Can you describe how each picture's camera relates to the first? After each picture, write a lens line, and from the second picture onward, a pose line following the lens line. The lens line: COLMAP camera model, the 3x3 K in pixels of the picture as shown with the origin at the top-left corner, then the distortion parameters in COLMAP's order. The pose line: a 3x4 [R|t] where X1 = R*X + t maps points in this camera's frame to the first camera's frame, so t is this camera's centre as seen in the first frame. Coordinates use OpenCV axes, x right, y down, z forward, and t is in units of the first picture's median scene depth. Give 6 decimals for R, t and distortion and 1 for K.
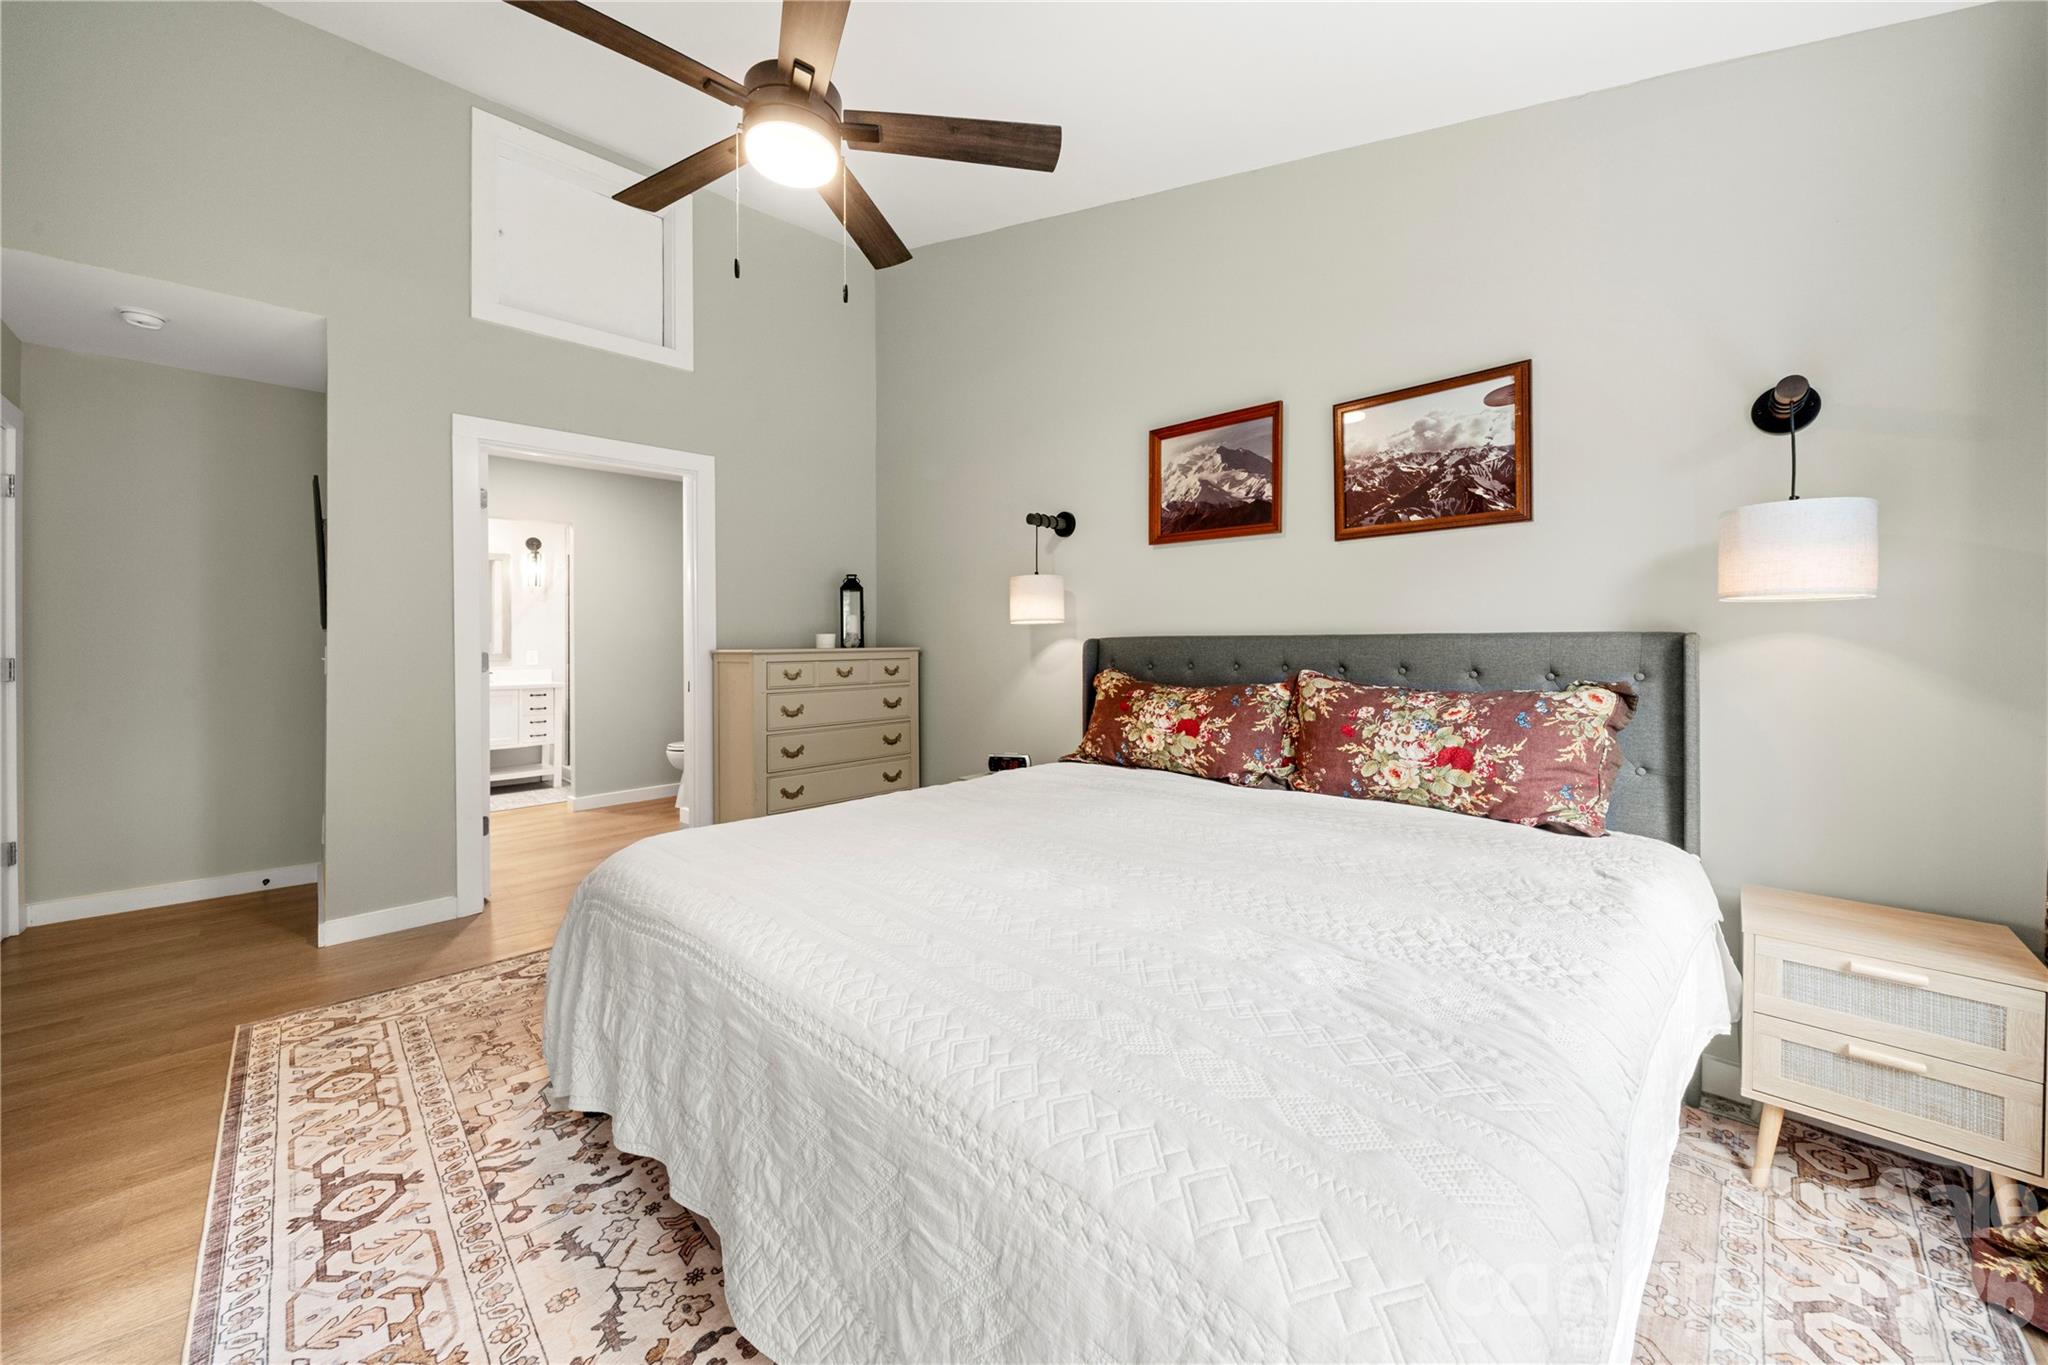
lens RADIAL K [[745.8, 0, 1019.4], [0, 745.8, 638.7], [0, 0, 1]] dist [-0.001296, -0.000078]
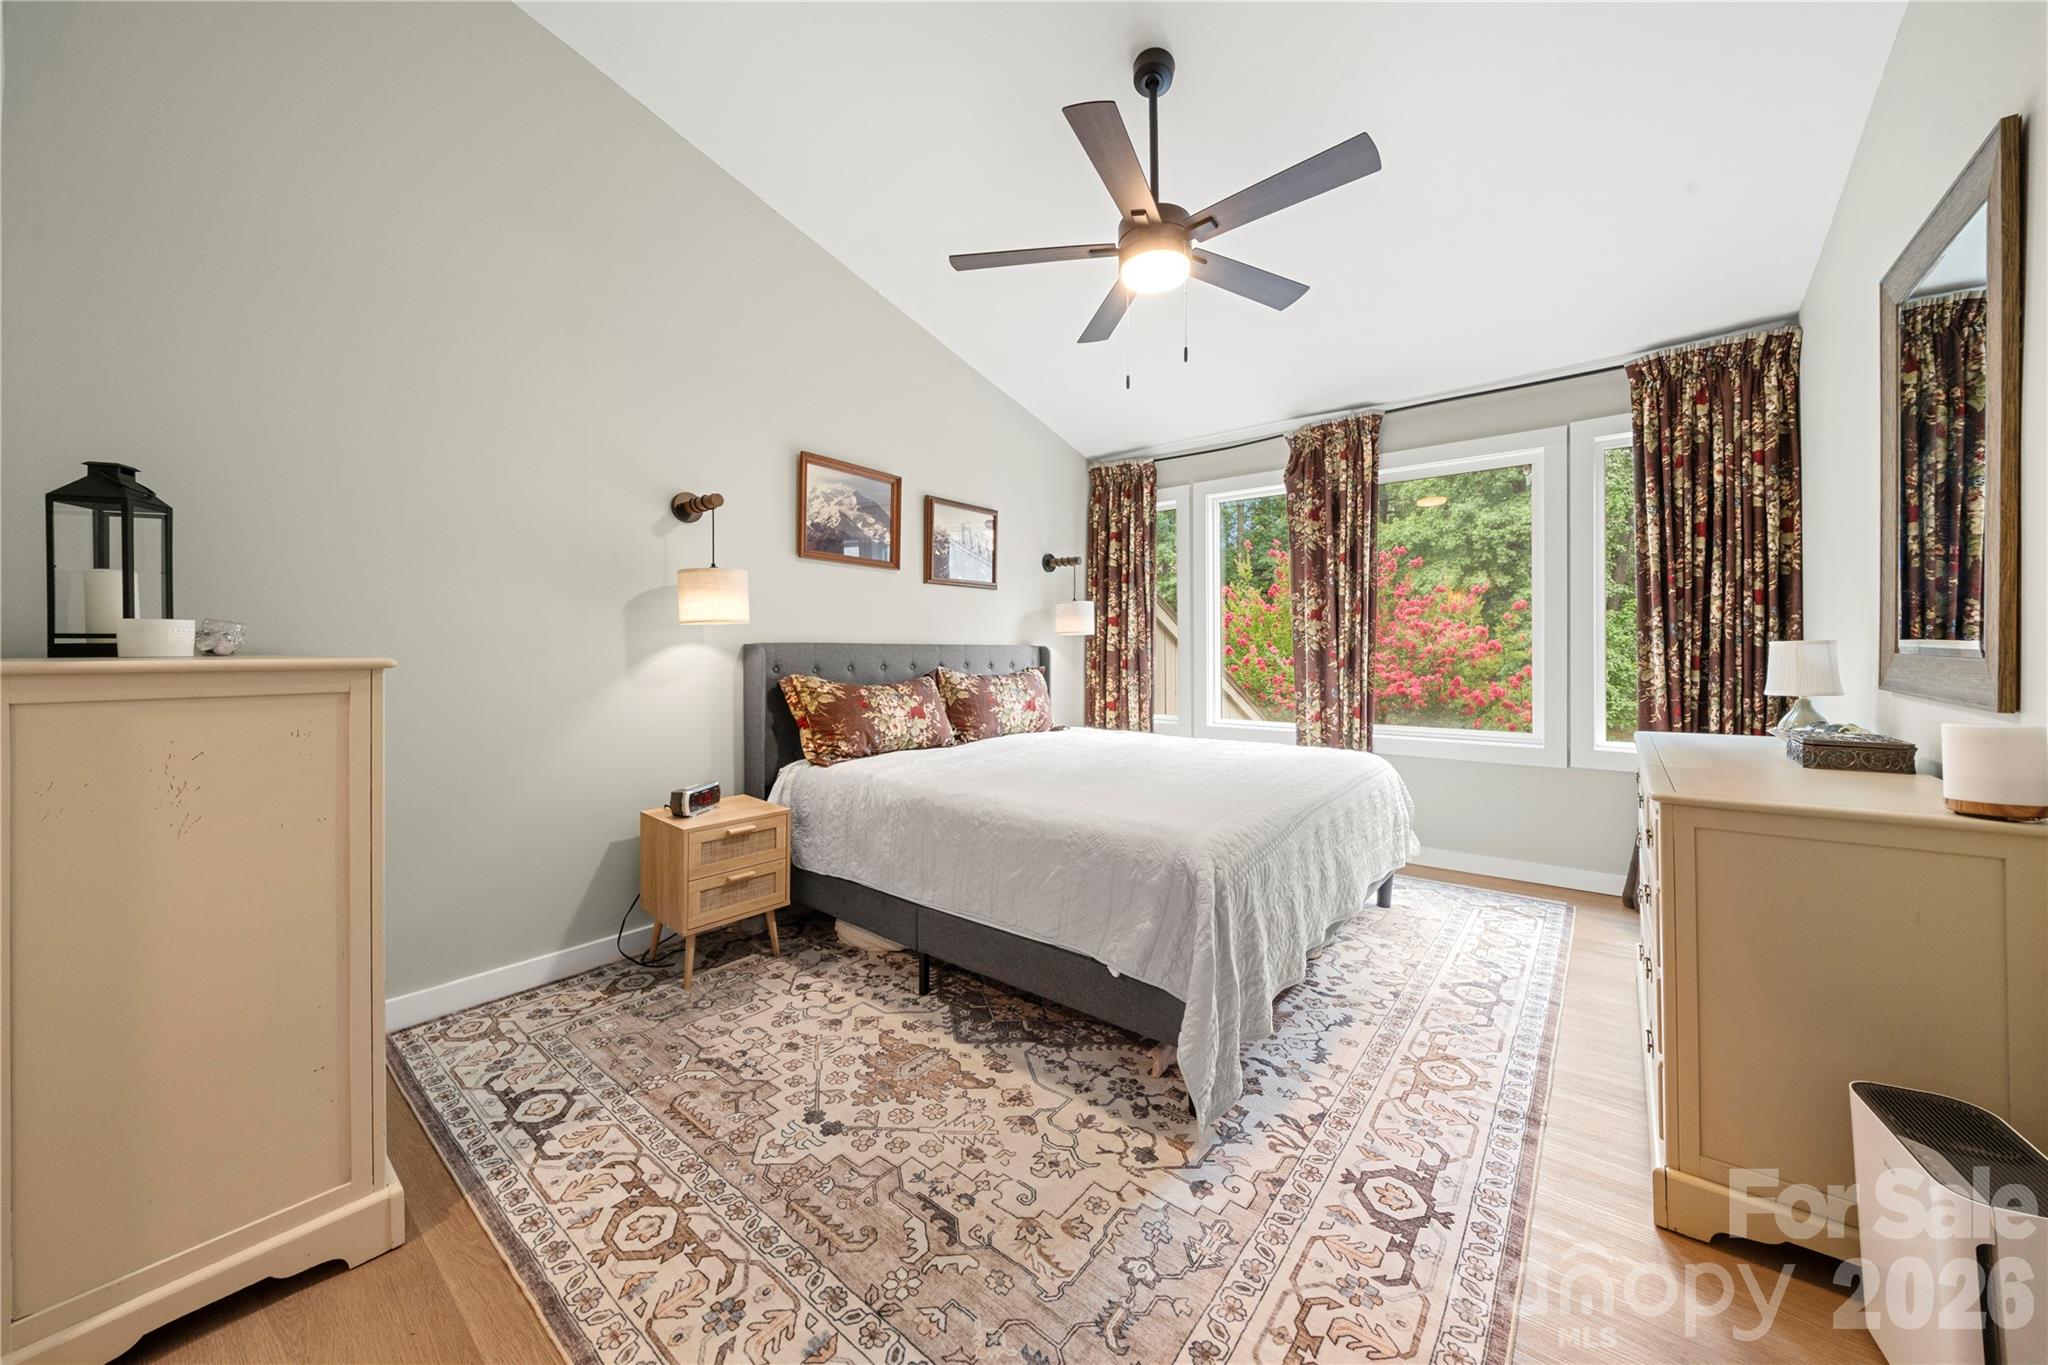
lens RADIAL K [[726.5, 0, 1022.5], [0, 726.5, 651.6], [0, 0, 1]] dist [-0.000540, -0.000047]
pose [[-0.116752, 0.002596, 0.993158, -1.392091], [-0.006618, 0.999972, -0.003392, 0.017808], [-0.993139, -0.006968, -0.116731, 1.248854]]
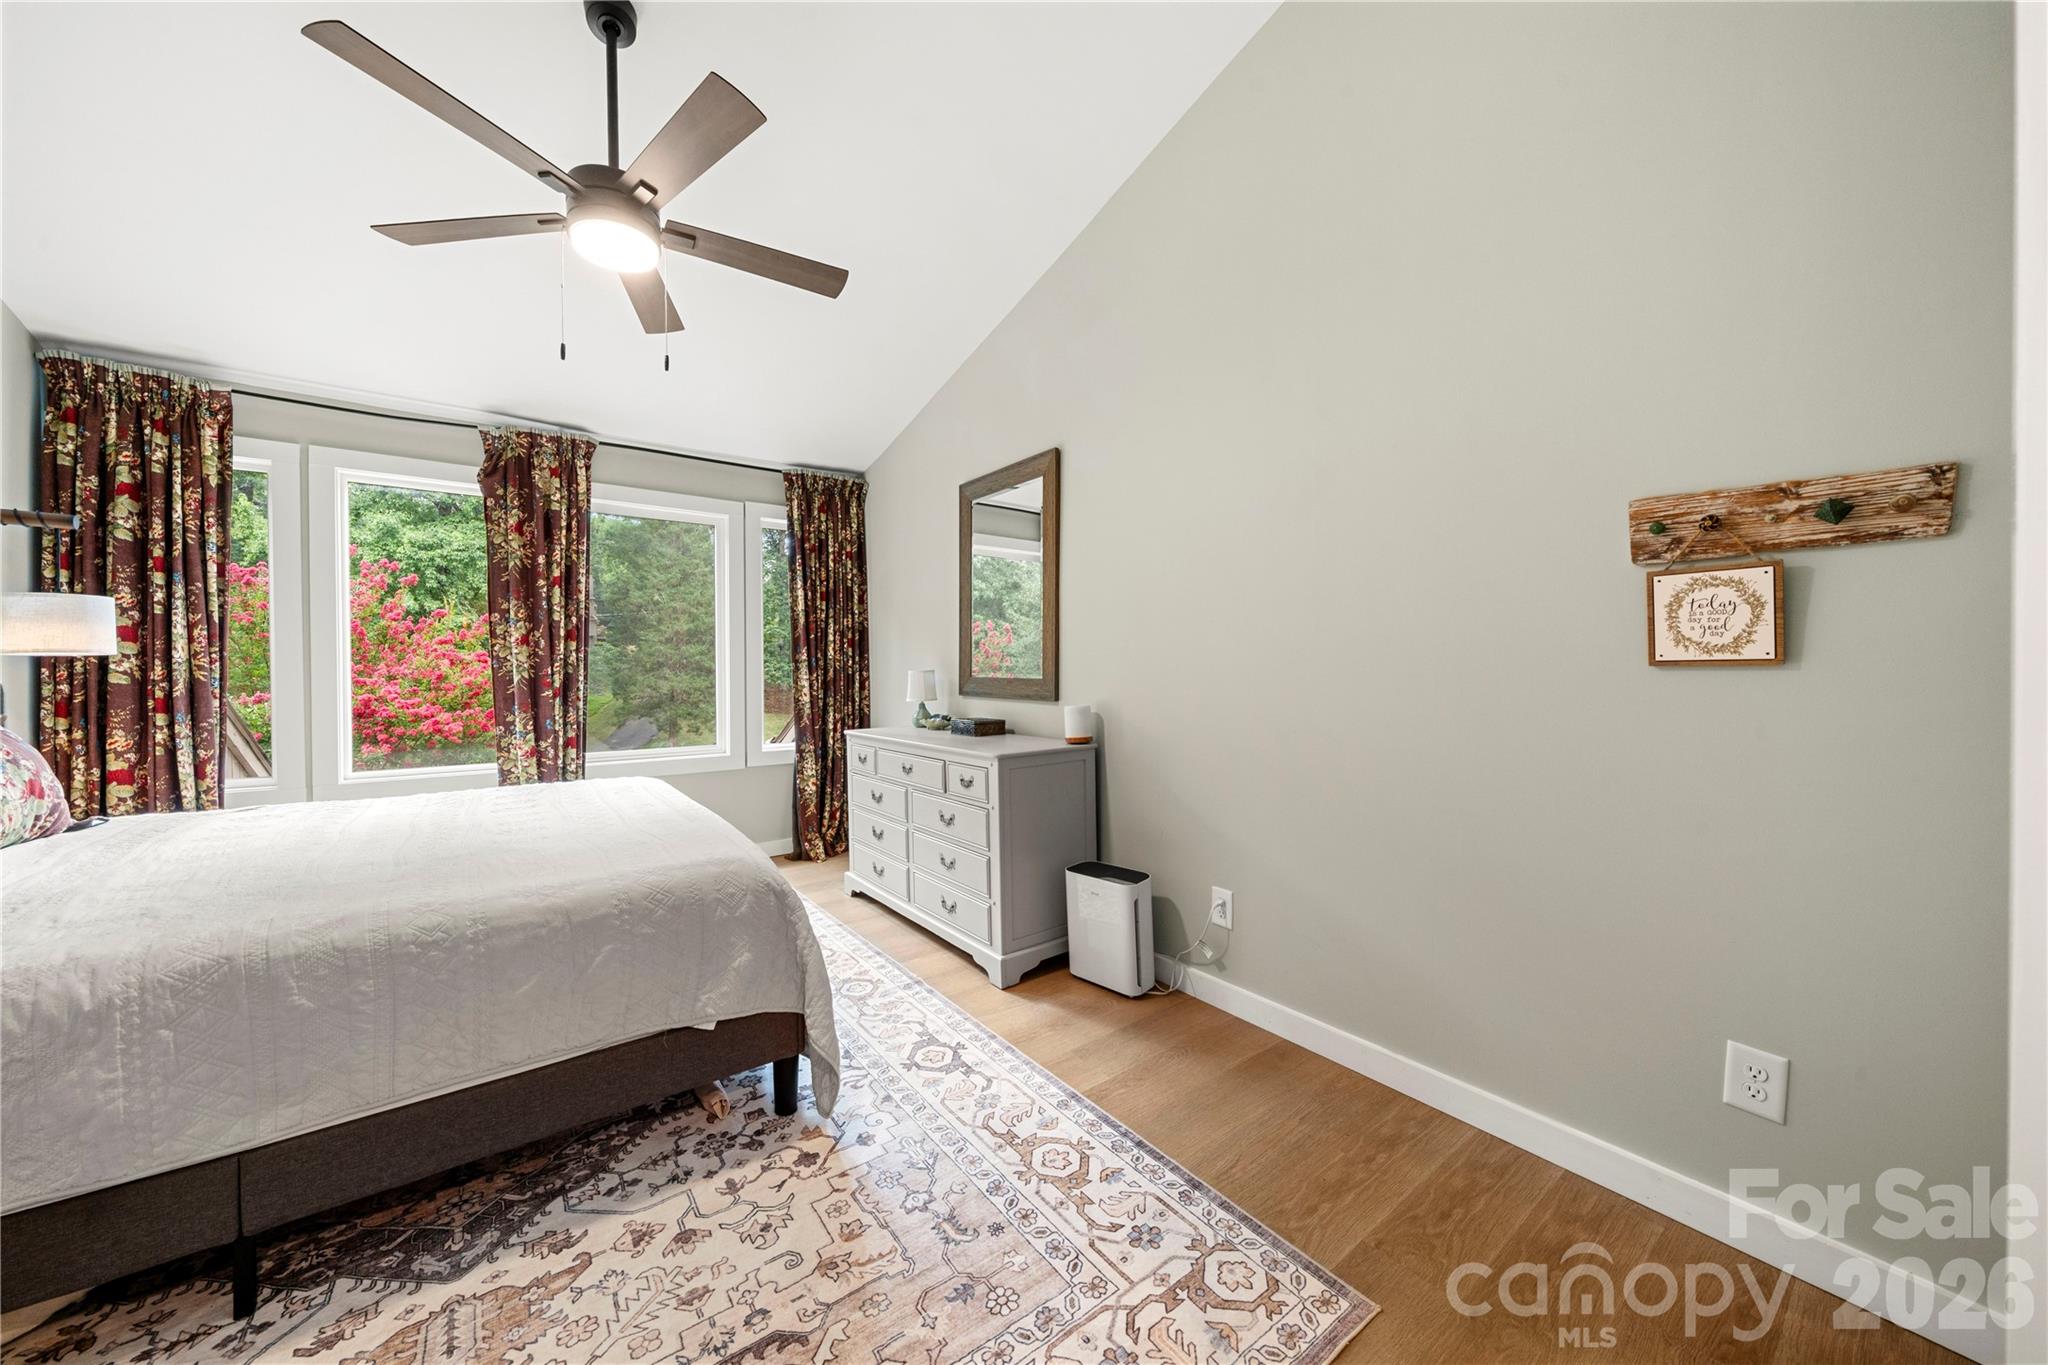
lens RADIAL K [[708.7, 0, 1024.4], [0, 708.7, 678.7], [0, 0, 1]] dist [-0.003399, -0.000227]
pose [[-0.991468, 0.011952, 0.129802, -0.962584], [0.011885, 0.999929, -0.001286, 0.018885], [-0.129808, 0.000267, -0.991539, 1.805701]]
